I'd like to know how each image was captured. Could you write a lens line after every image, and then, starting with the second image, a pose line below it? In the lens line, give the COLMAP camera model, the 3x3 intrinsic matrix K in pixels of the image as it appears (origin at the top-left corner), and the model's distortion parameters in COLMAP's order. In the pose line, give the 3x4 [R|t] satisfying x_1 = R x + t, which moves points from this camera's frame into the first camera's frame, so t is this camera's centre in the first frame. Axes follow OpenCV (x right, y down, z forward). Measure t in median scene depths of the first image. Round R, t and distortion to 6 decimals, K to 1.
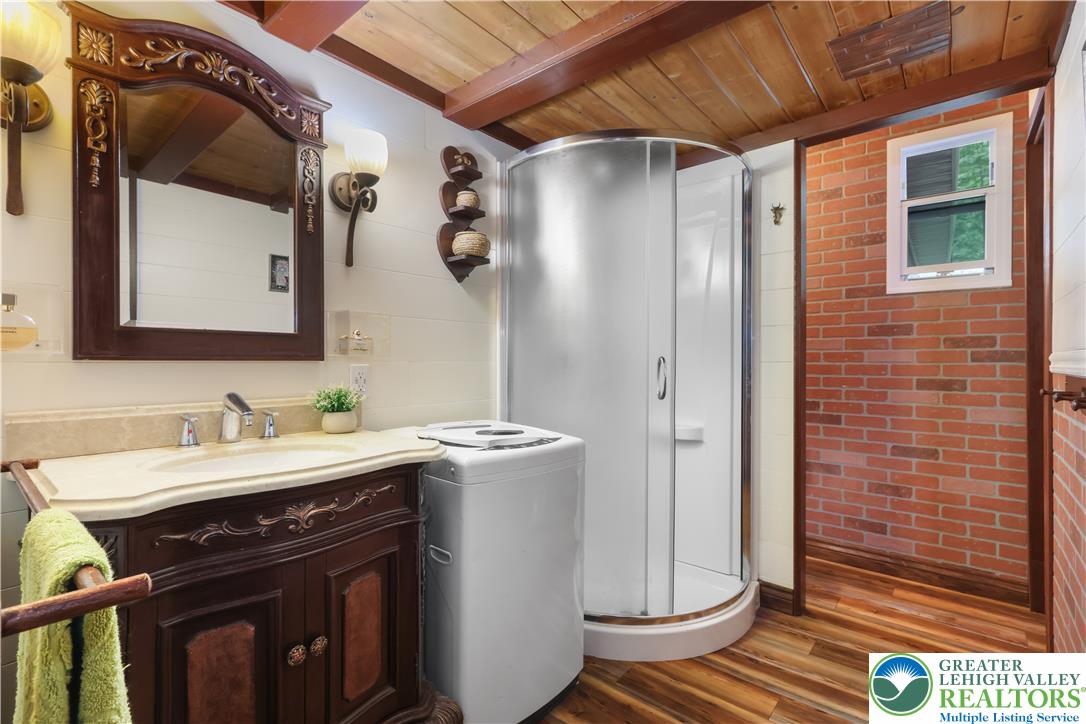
lens RADIAL K [[505.2, 0, 546.2], [0, 505.2, 354.6], [0, 0, 1]] dist [0.003017, 0.002777]
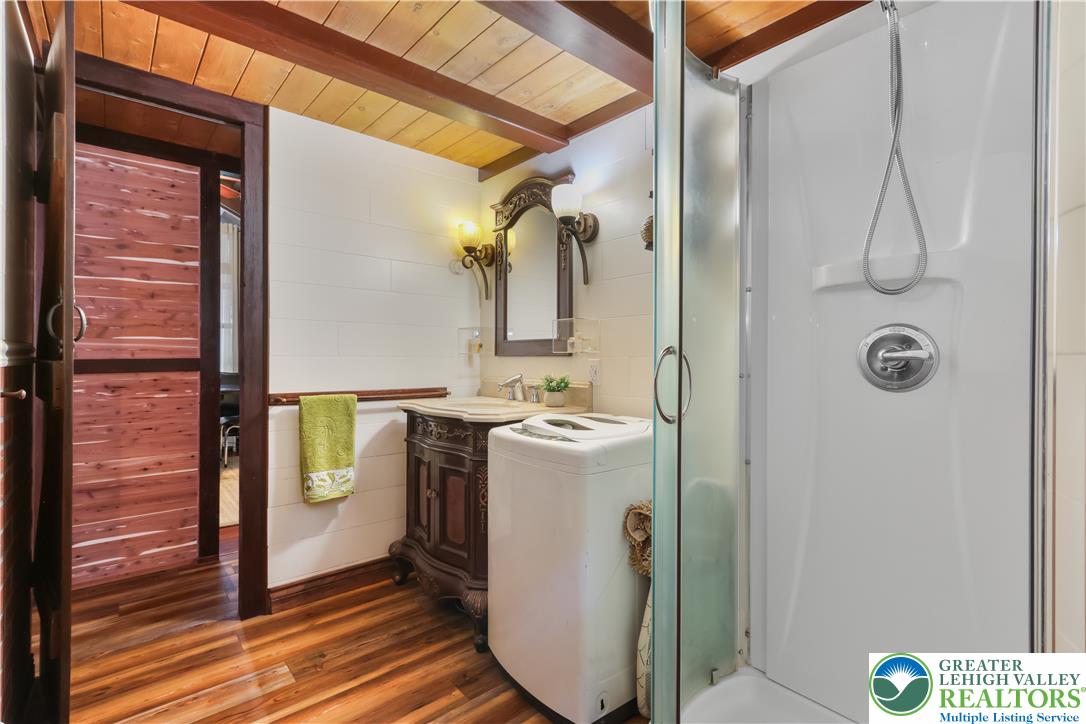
lens RADIAL K [[505.2, 0, 547.4], [0, 505.2, 365.5], [0, 0, 1]] dist [0.003017, 0.002777]
pose [[-0.157472, 0.009450, -0.987478, 1.177311], [0.000815, 0.999955, 0.009439, 0.027957], [0.987523, 0.000682, -0.157473, 1.414433]]
